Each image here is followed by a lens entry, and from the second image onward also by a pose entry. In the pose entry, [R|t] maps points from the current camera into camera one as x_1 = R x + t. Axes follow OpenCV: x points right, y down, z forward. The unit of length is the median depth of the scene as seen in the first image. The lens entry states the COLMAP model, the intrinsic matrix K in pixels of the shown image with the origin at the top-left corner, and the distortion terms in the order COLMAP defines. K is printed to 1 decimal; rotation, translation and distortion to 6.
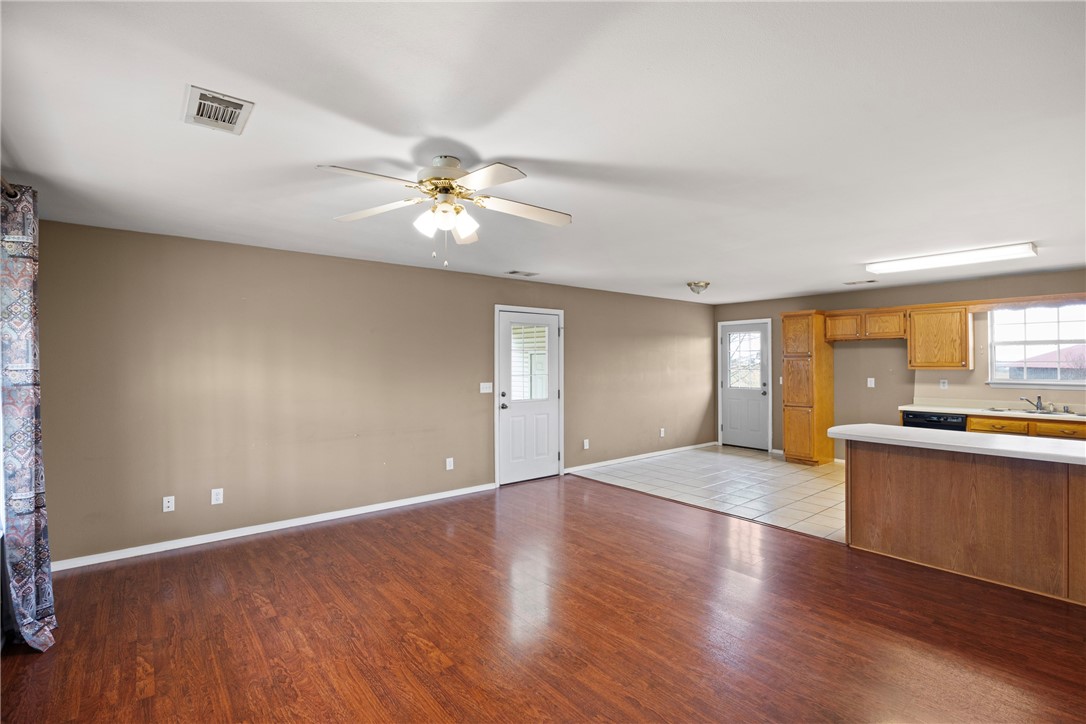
lens RADIAL K [[499.0, 0, 545.6], [0, 499.0, 359.7], [0, 0, 1]] dist [-0.015381, 0.003373]
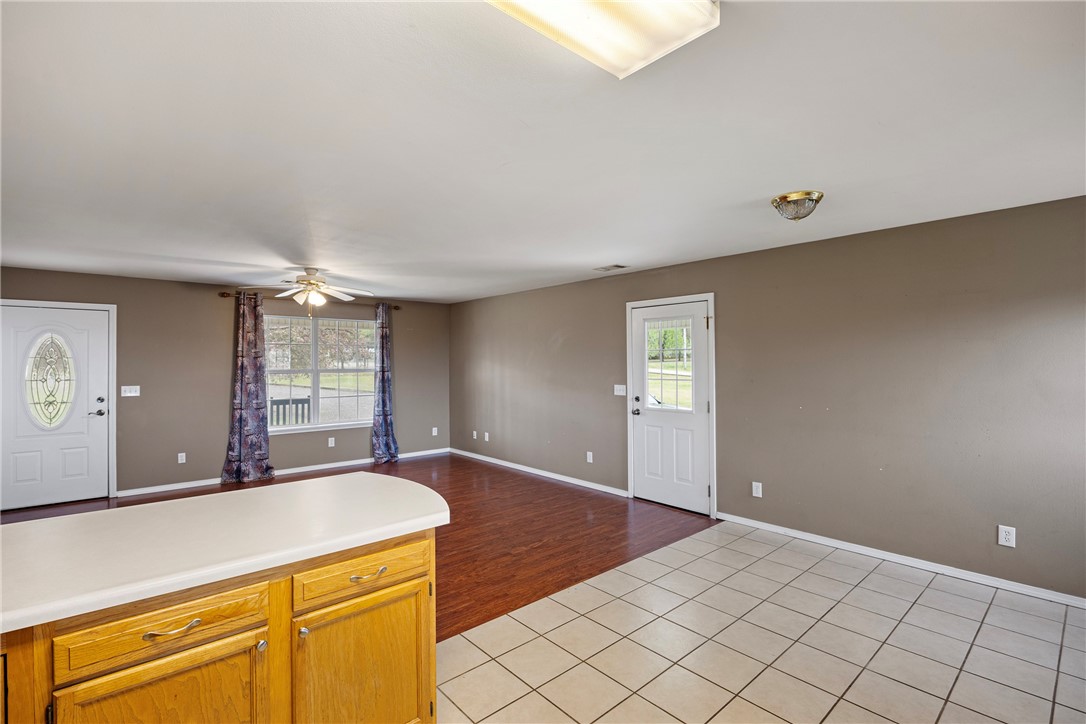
lens RADIAL K [[499.0, 0, 552.7], [0, 499.0, 358.1], [0, 0, 1]] dist [-0.015381, 0.003373]
pose [[0.047827, -0.005690, -0.998839, 1.213773], [0.007460, 0.999958, -0.005339, -0.002277], [0.998828, -0.007196, 0.047868, 1.186397]]
